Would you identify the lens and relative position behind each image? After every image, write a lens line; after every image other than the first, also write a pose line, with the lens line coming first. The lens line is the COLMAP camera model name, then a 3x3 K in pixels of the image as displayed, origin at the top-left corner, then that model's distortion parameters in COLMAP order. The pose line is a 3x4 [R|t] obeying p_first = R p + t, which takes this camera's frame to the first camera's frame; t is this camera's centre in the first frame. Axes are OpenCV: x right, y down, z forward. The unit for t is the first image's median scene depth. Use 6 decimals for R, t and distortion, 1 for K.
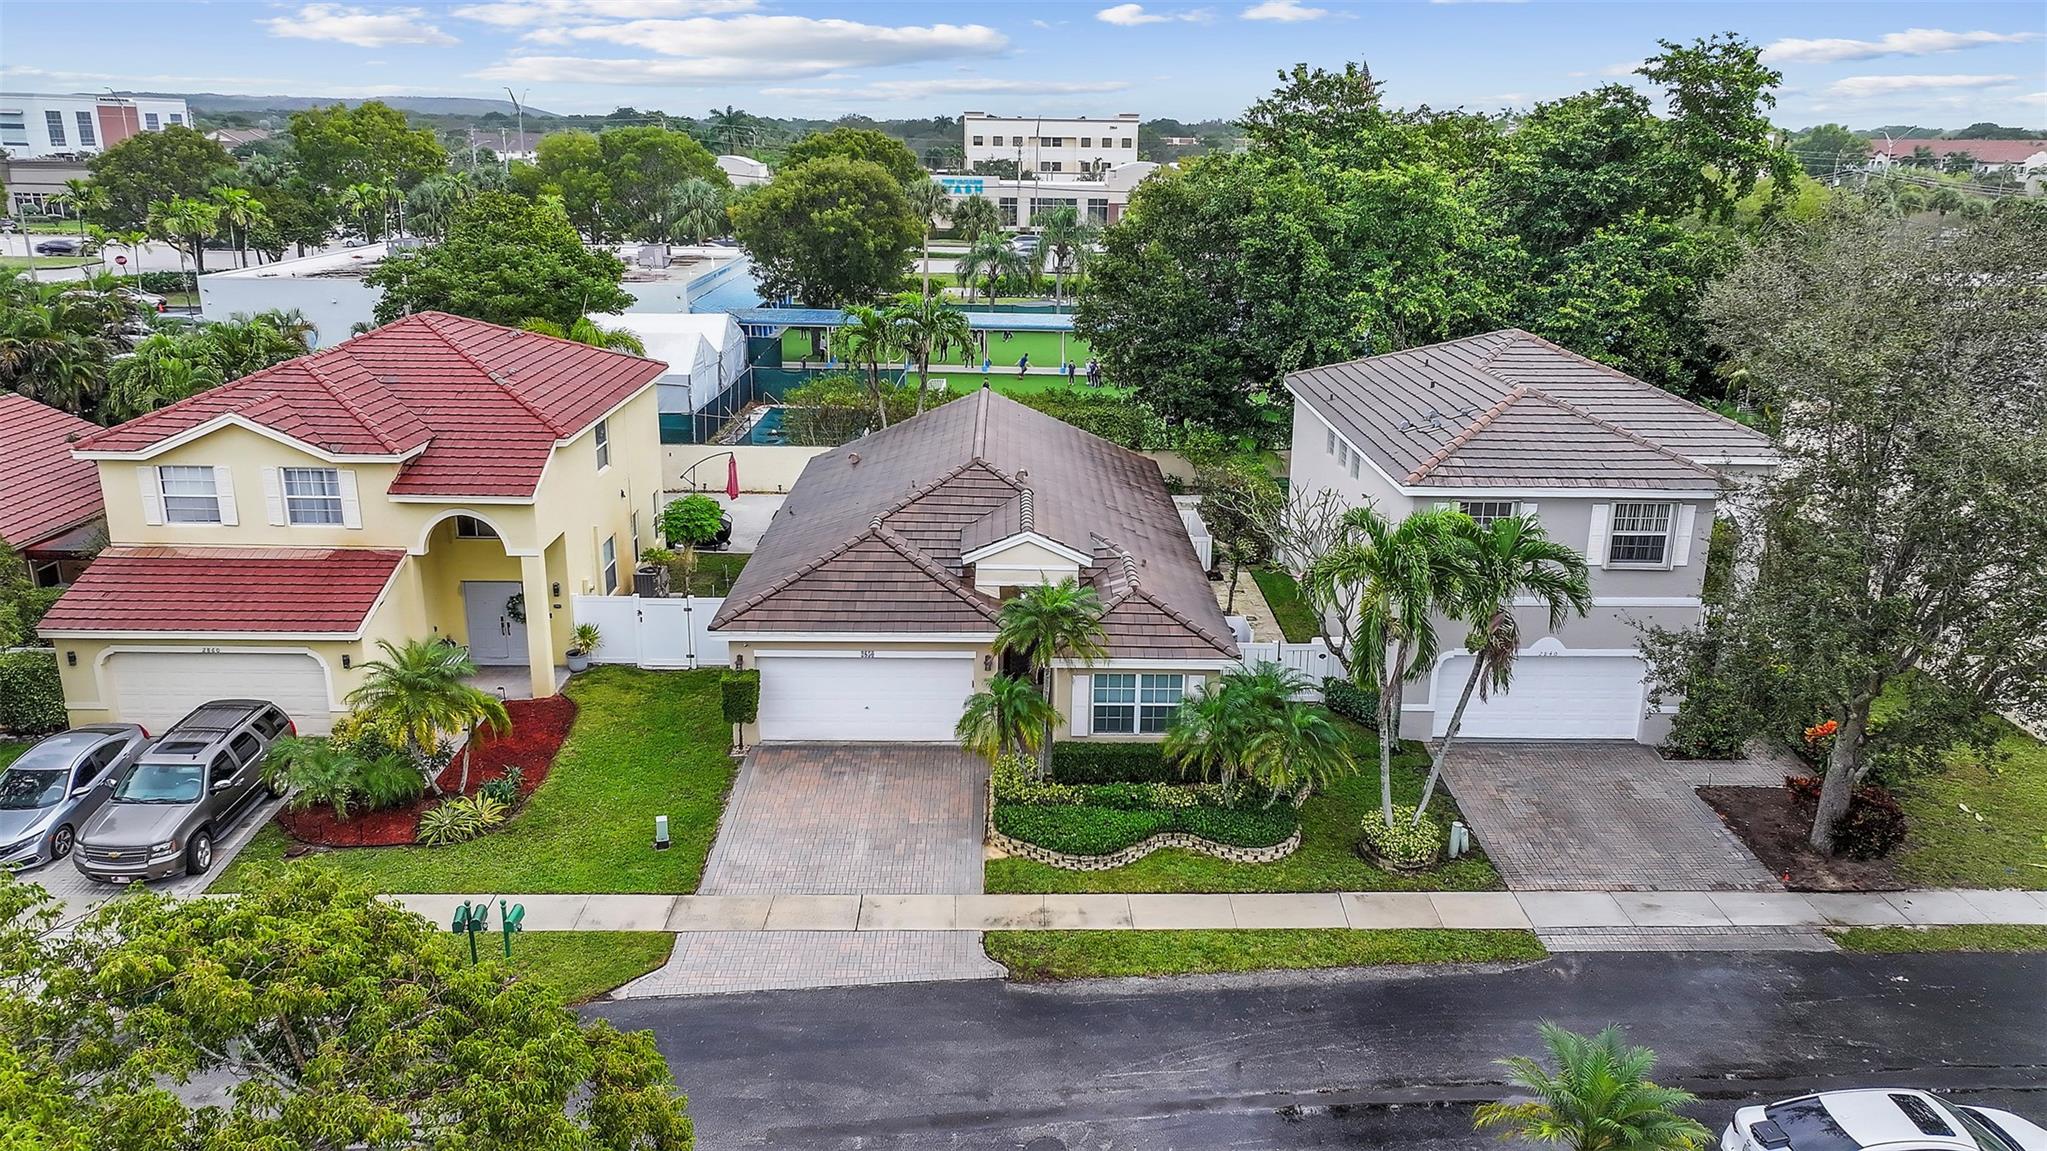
lens RADIAL K [[1452.0, 0, 1035.3], [0, 1452.0, 570.7], [0, 0, 1]] dist [0.007919, 0.004445]
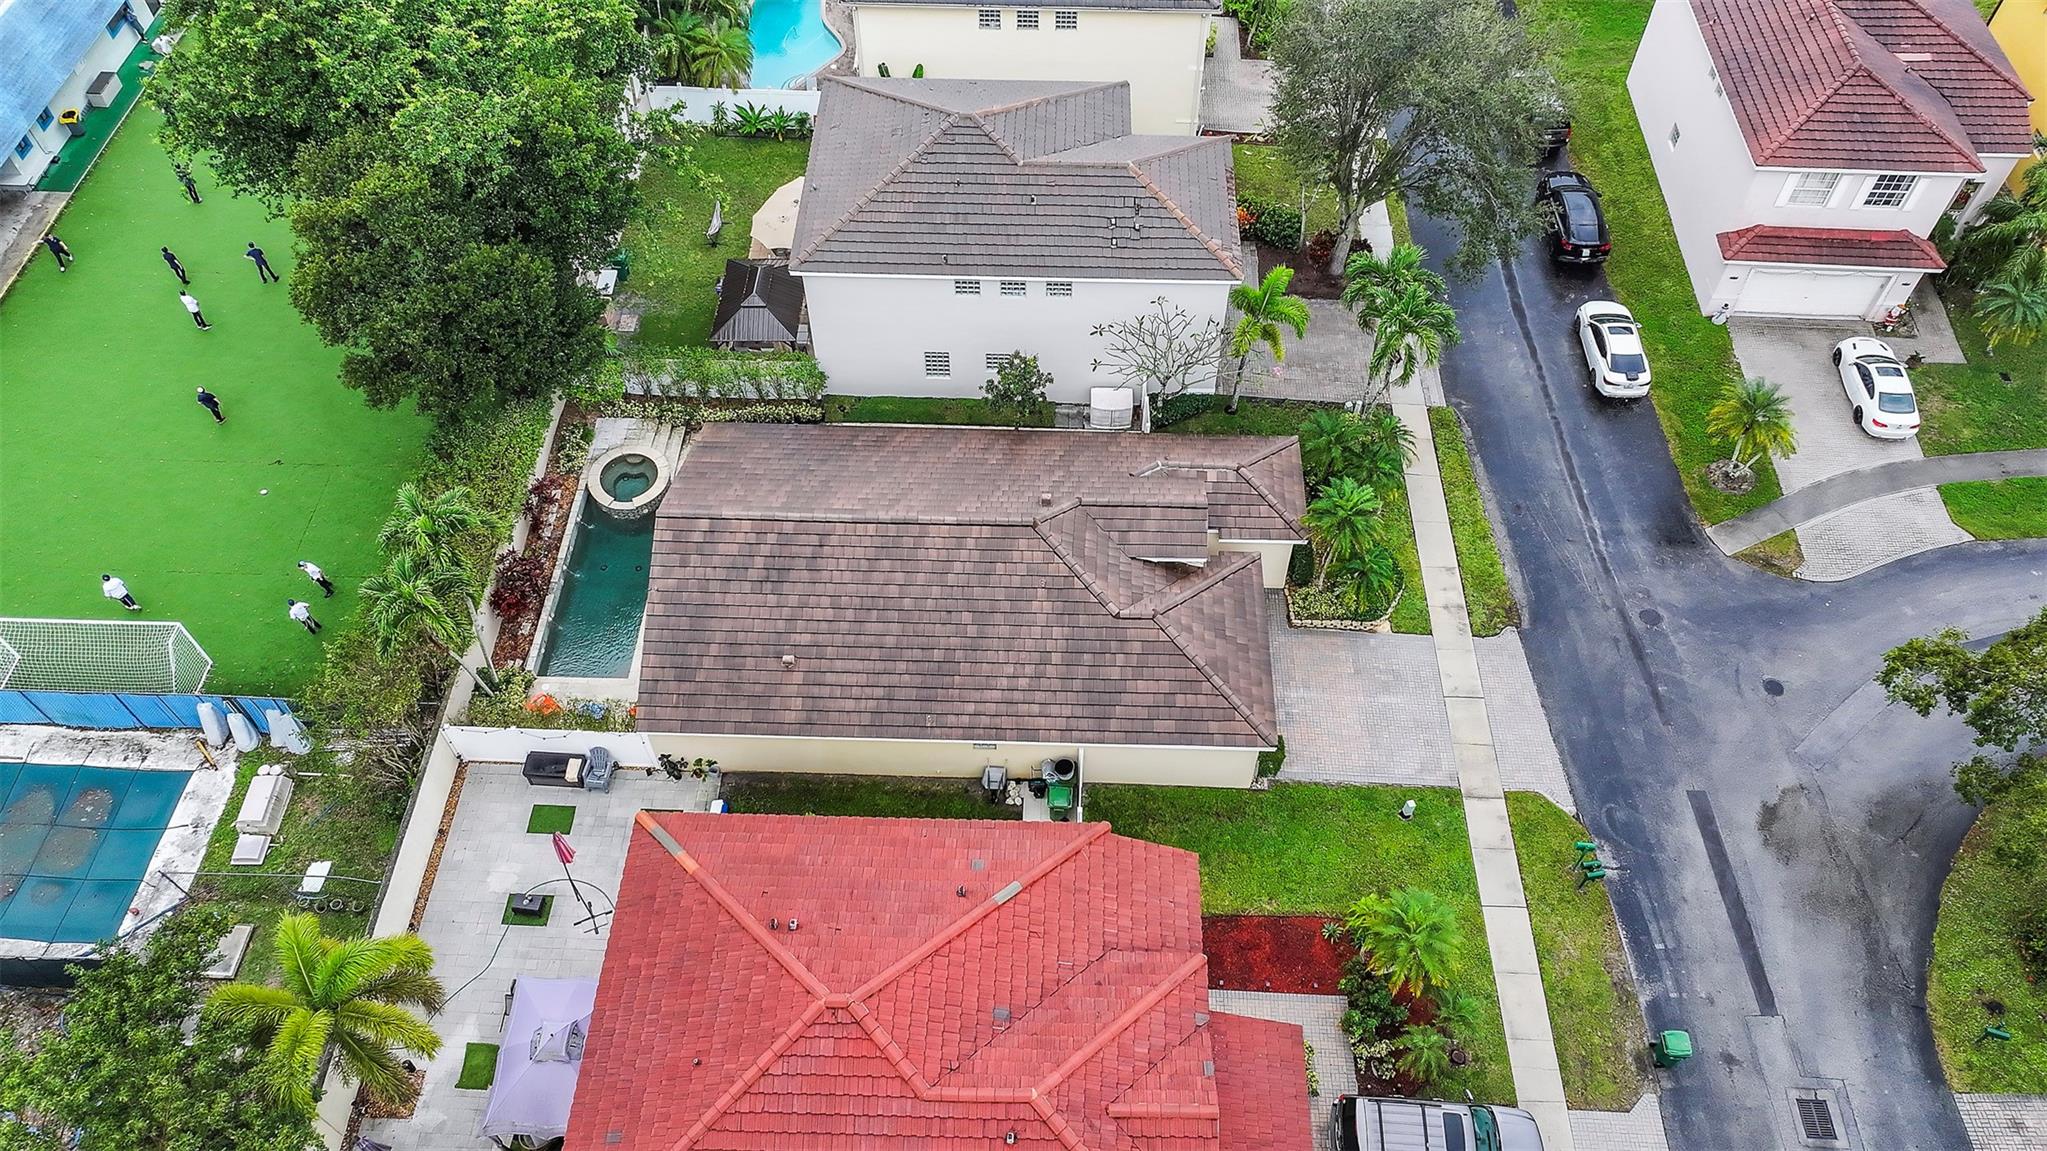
lens RADIAL K [[1452.0, 0, 1035.3], [0, 1452.0, 570.7], [0, 0, 1]] dist [0.007919, 0.004445]
pose [[0.030111, -0.794801, 0.606122, -1.010870], [0.281968, 0.588523, 0.757716, -1.224158], [-0.958951, 0.148092, 0.241830, 1.043330]]
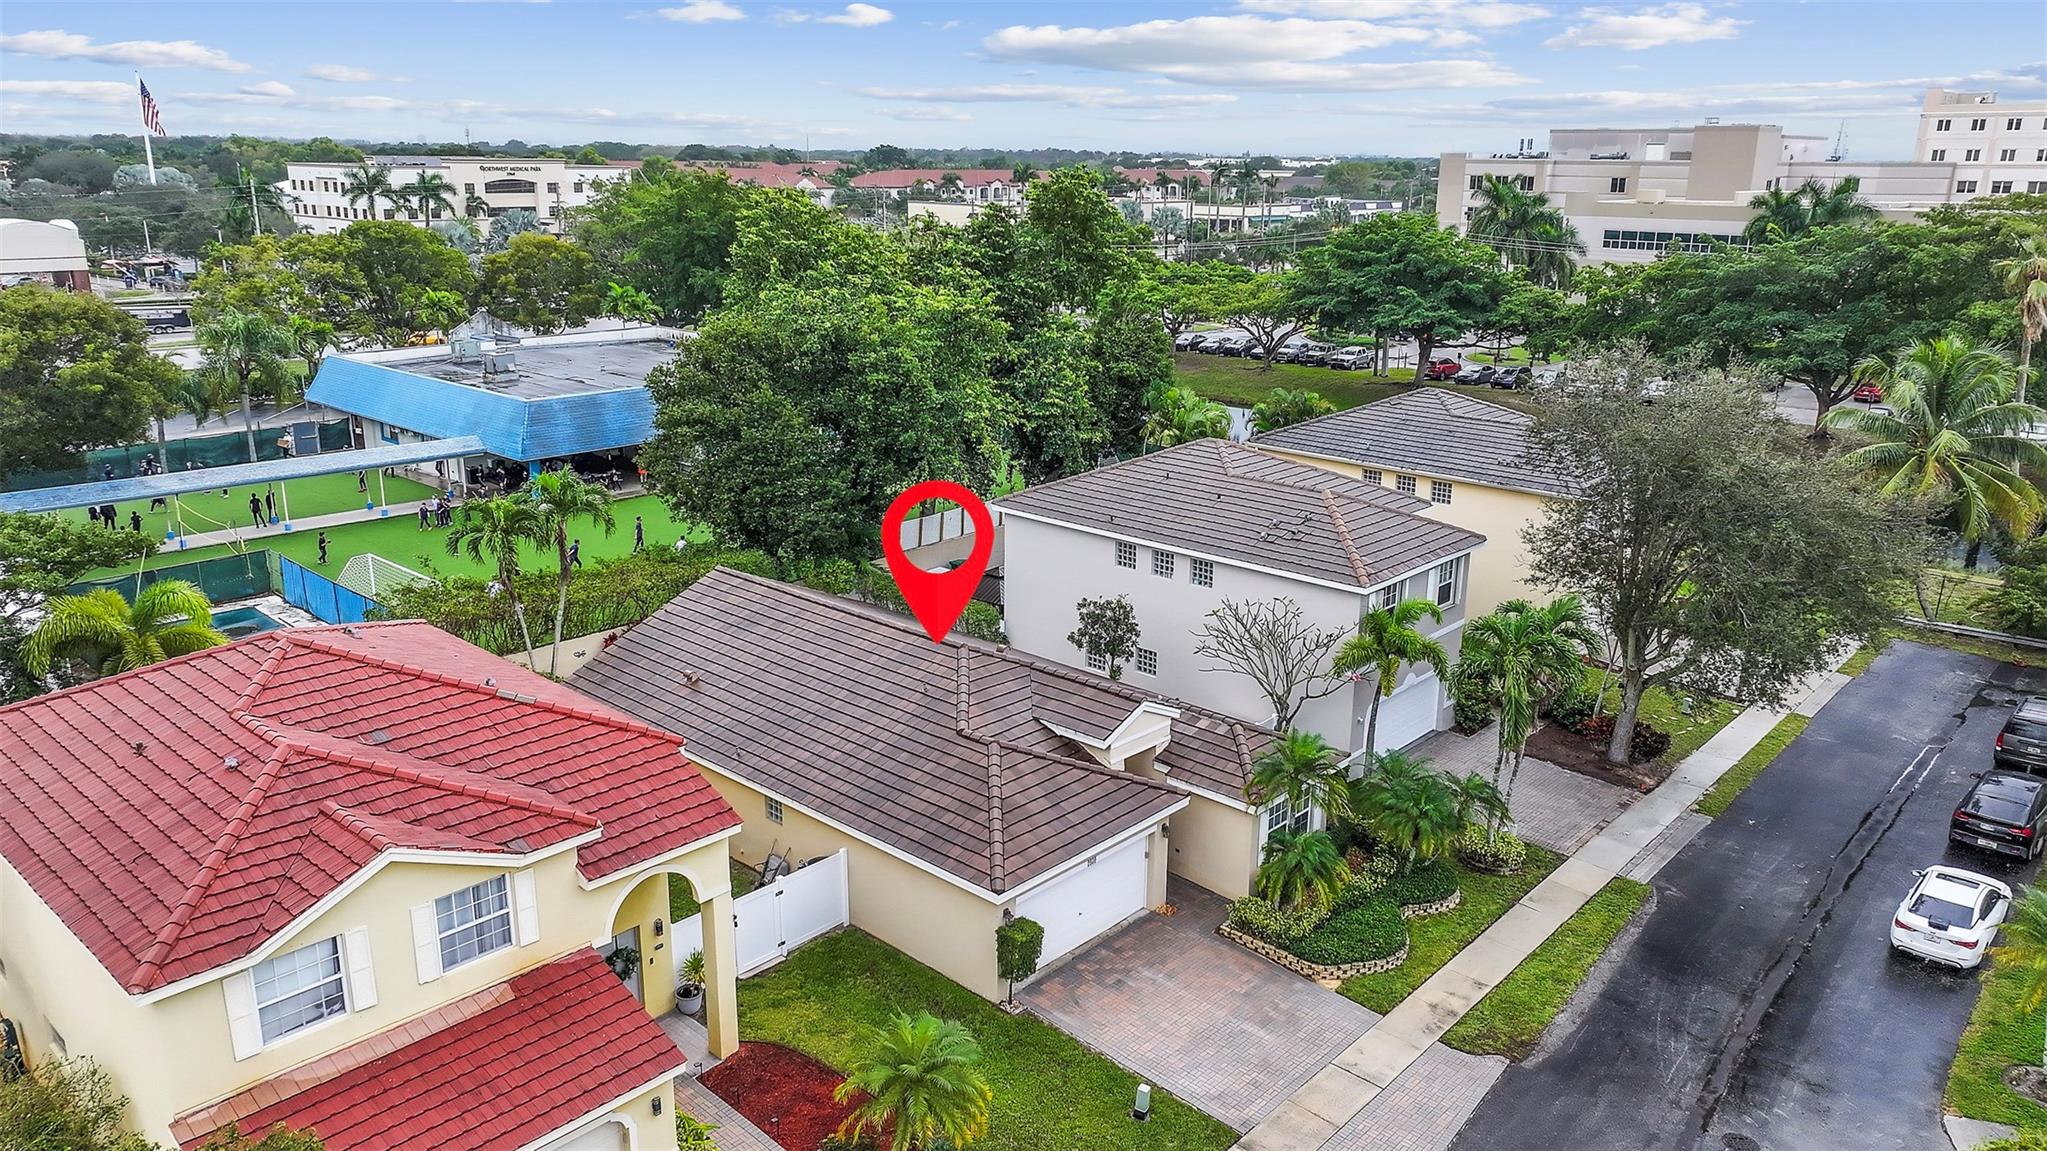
lens RADIAL K [[1452.0, 0, 1035.3], [0, 1452.0, 570.7], [0, 0, 1]] dist [0.007919, 0.004445]
pose [[0.680263, -0.204669, 0.703813, -0.983660], [0.209959, 0.974397, 0.080421, -0.278190], [-0.702253, 0.093065, 0.705819, 0.353318]]
